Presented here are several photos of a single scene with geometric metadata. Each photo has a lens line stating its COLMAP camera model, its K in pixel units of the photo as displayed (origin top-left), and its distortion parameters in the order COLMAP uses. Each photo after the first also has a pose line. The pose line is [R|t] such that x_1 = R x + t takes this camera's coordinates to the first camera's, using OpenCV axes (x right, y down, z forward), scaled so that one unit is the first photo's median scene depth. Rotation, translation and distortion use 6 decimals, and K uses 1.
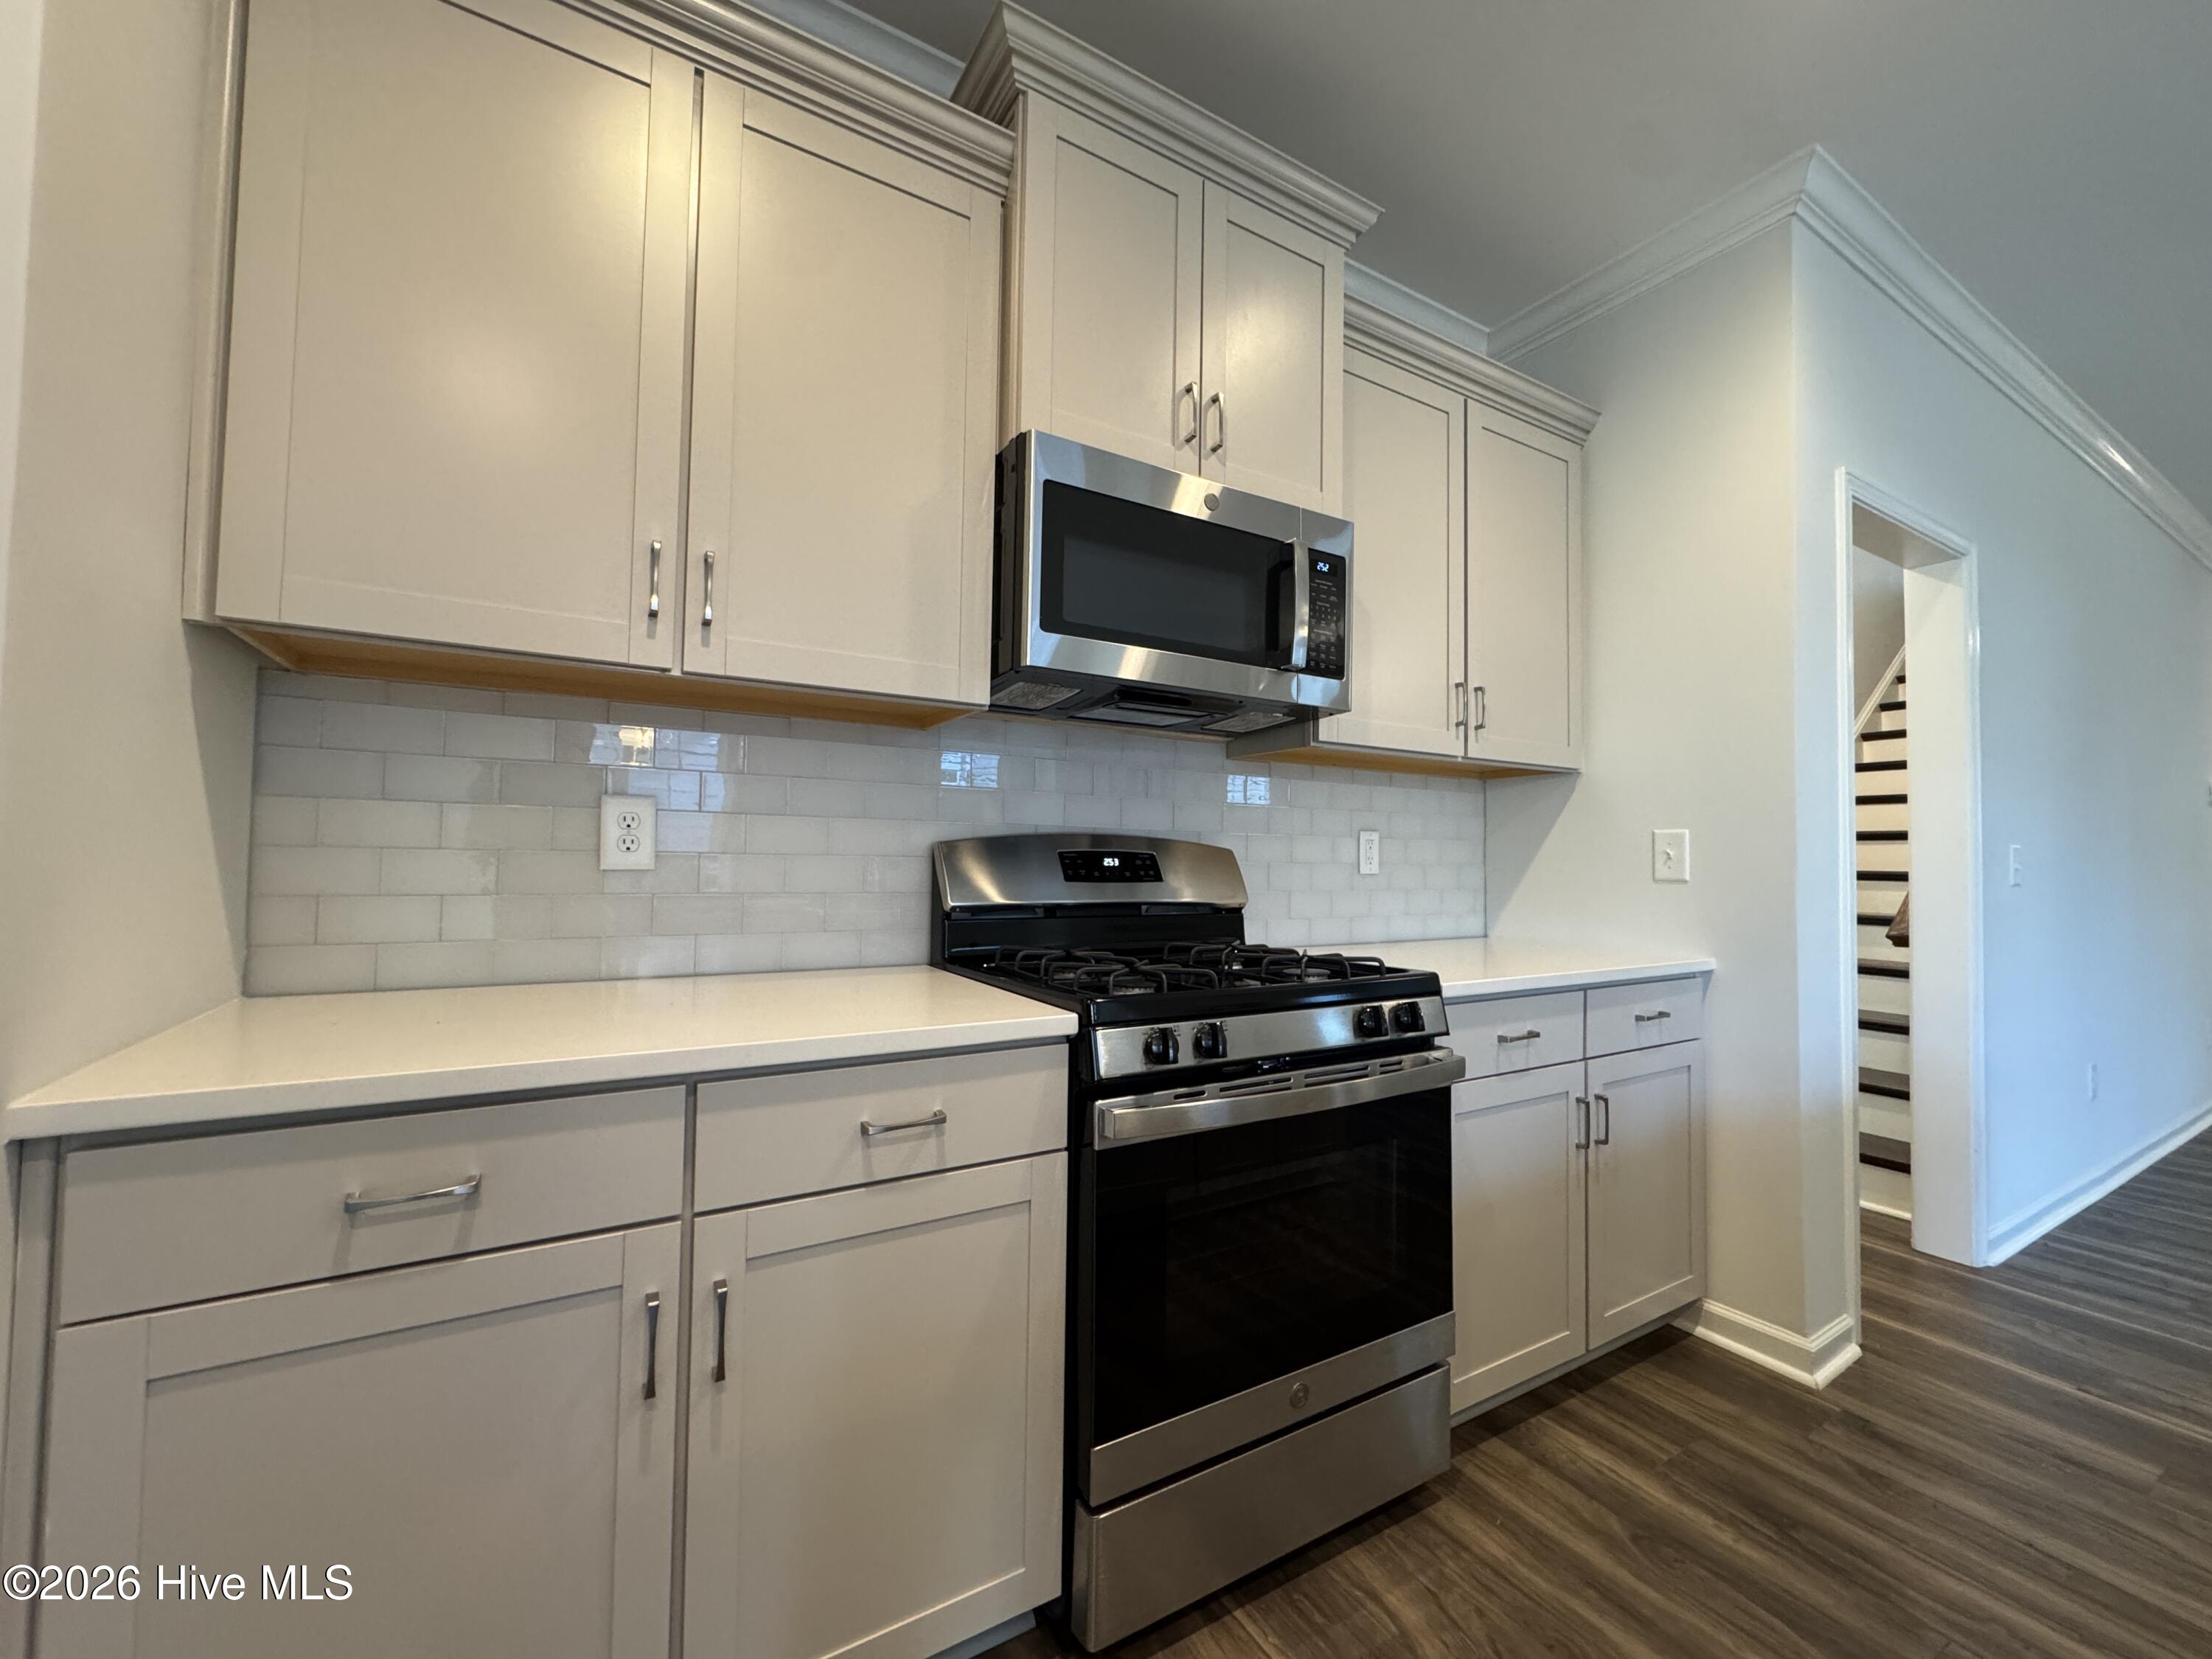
lens RADIAL K [[882.8, 0, 1109.7], [0, 882.8, 832.8], [0, 0, 1]] dist [0.001464, 0.000311]
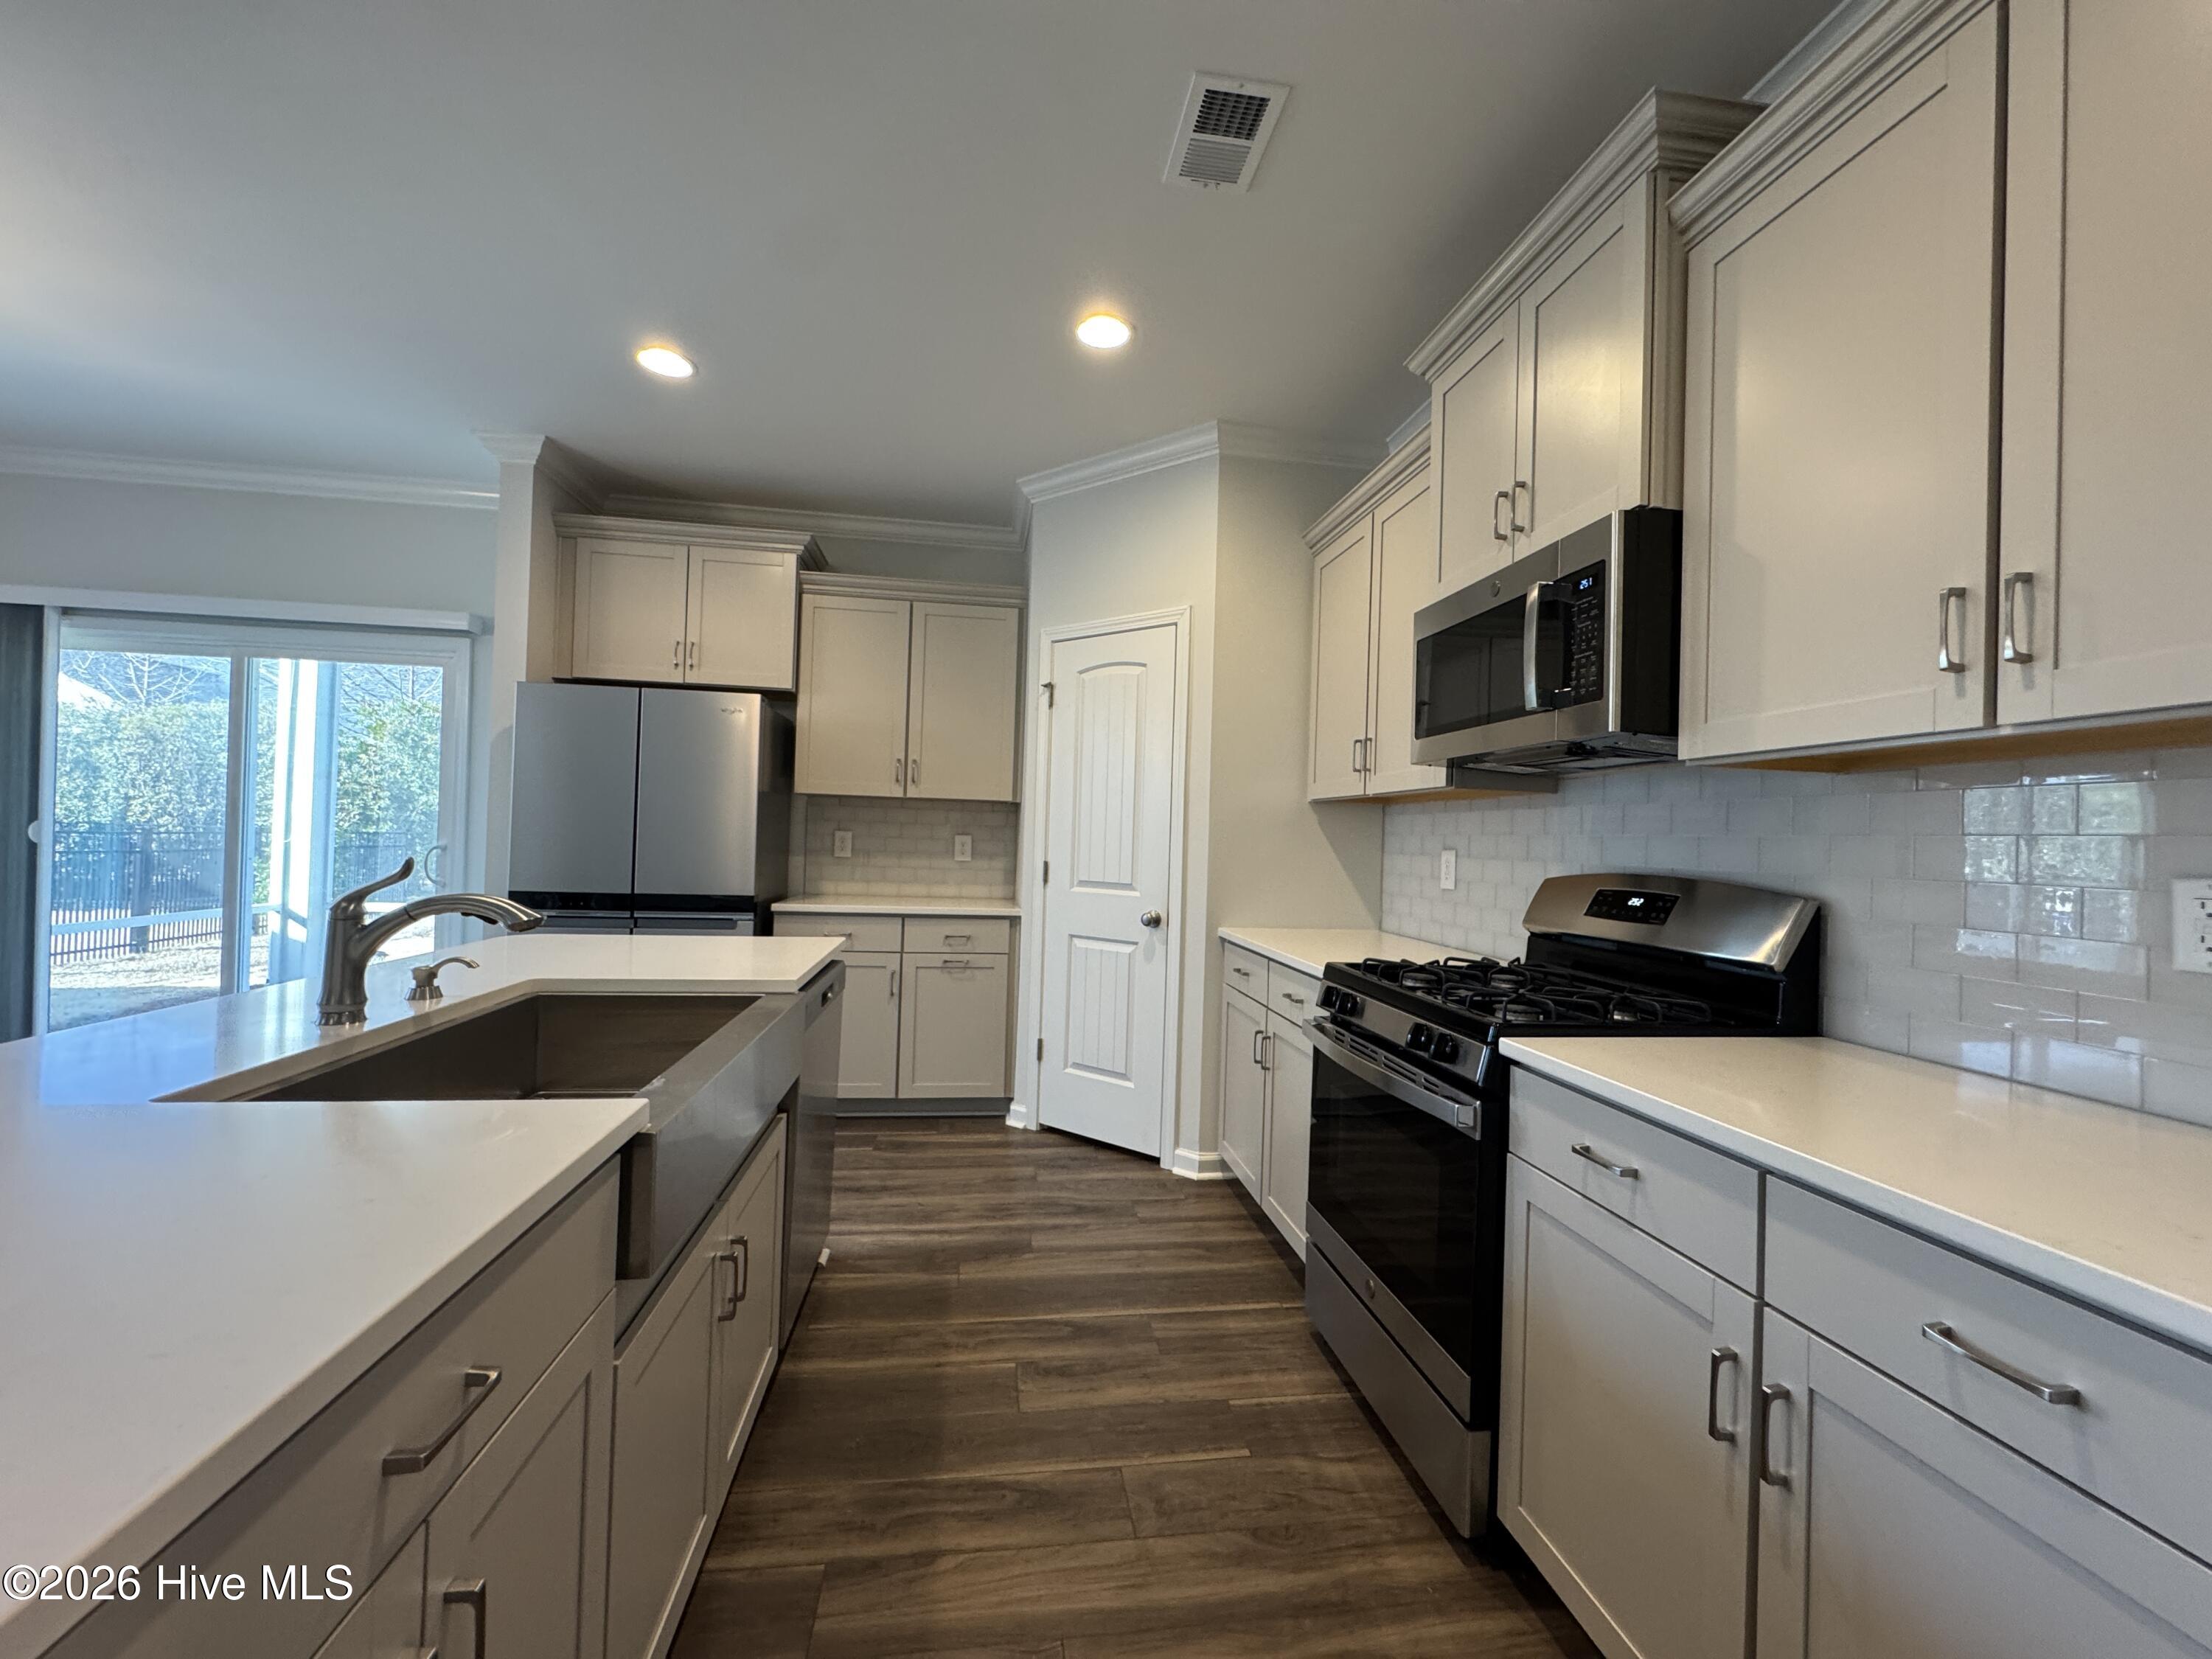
lens RADIAL K [[887.8, 0, 1106.0], [0, 887.8, 832.0], [0, 0, 1]] dist [-0.001418, 0.000310]
pose [[-0.385510, -0.035737, -0.922011, 1.759427], [-0.007797, 0.999340, -0.035474, -0.009541], [0.922671, -0.006487, -0.385535, 1.237096]]
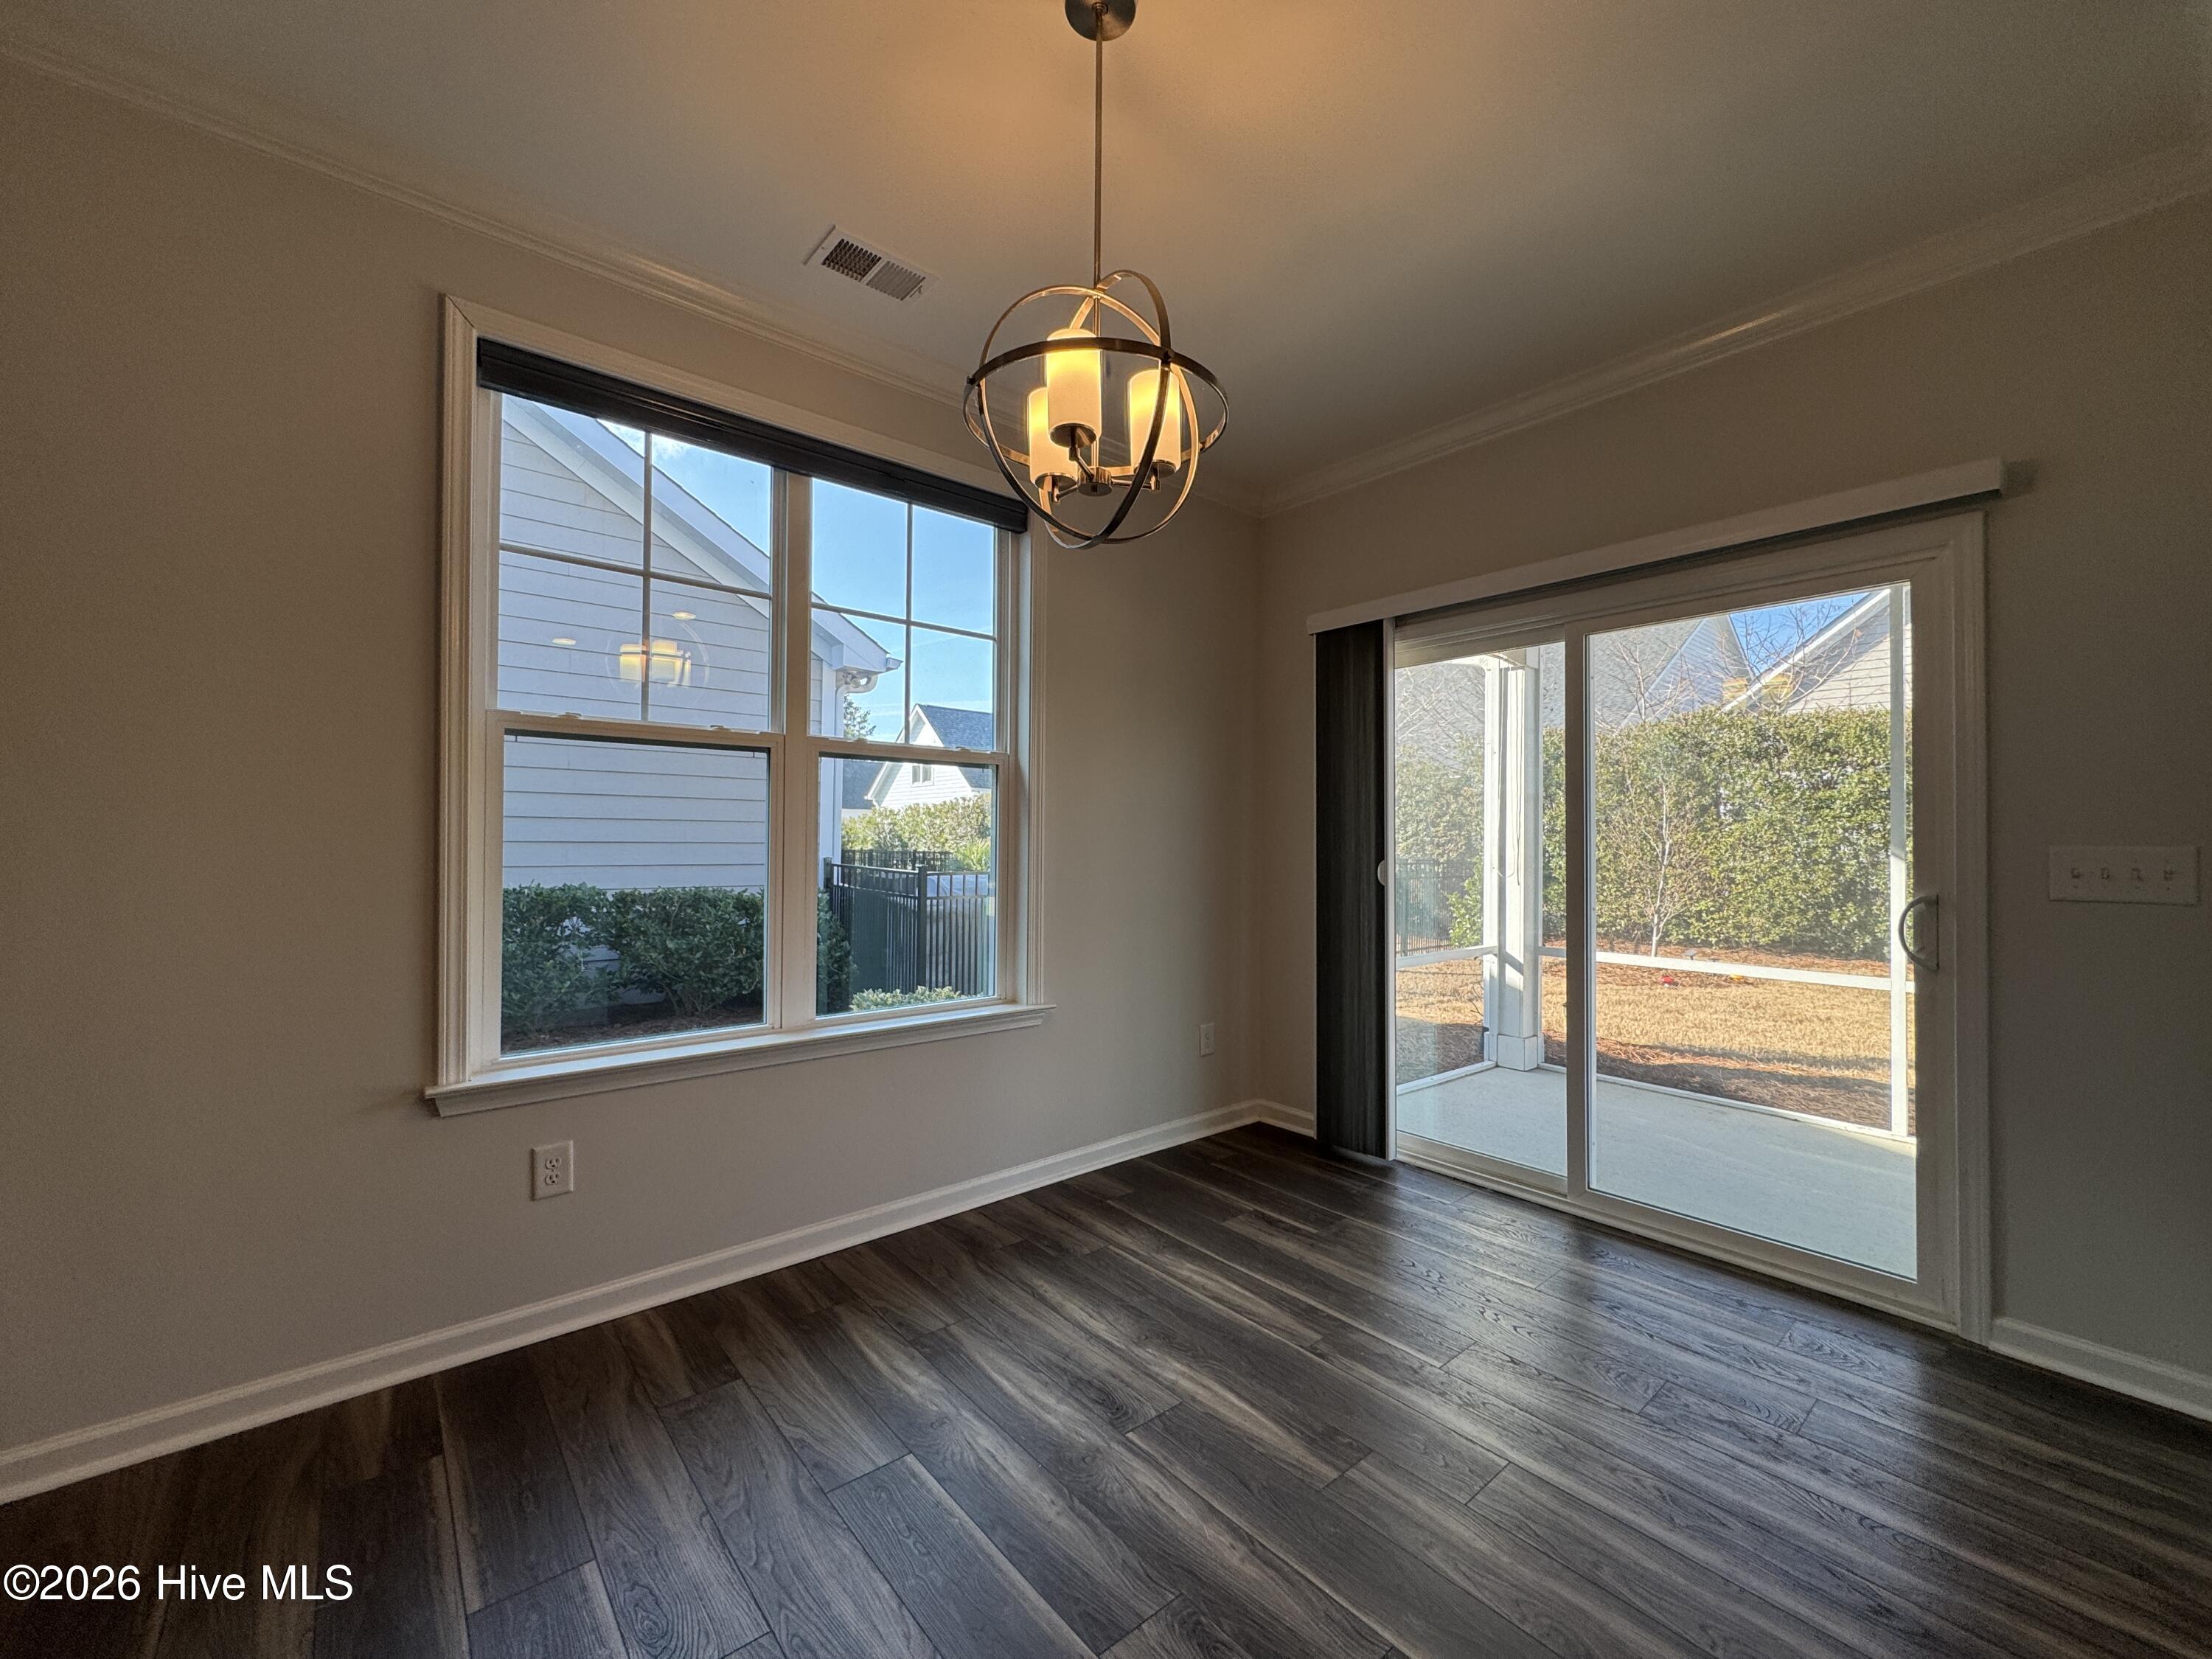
lens RADIAL K [[887.8, 0, 1106.0], [0, 887.8, 832.0], [0, 0, 1]] dist [-0.001418, 0.000310]
pose [[-0.986762, -0.028210, -0.159700, 1.648627], [-0.020948, 0.998676, -0.046975, -0.065931], [0.160814, -0.043008, -0.986047, -0.676259]]
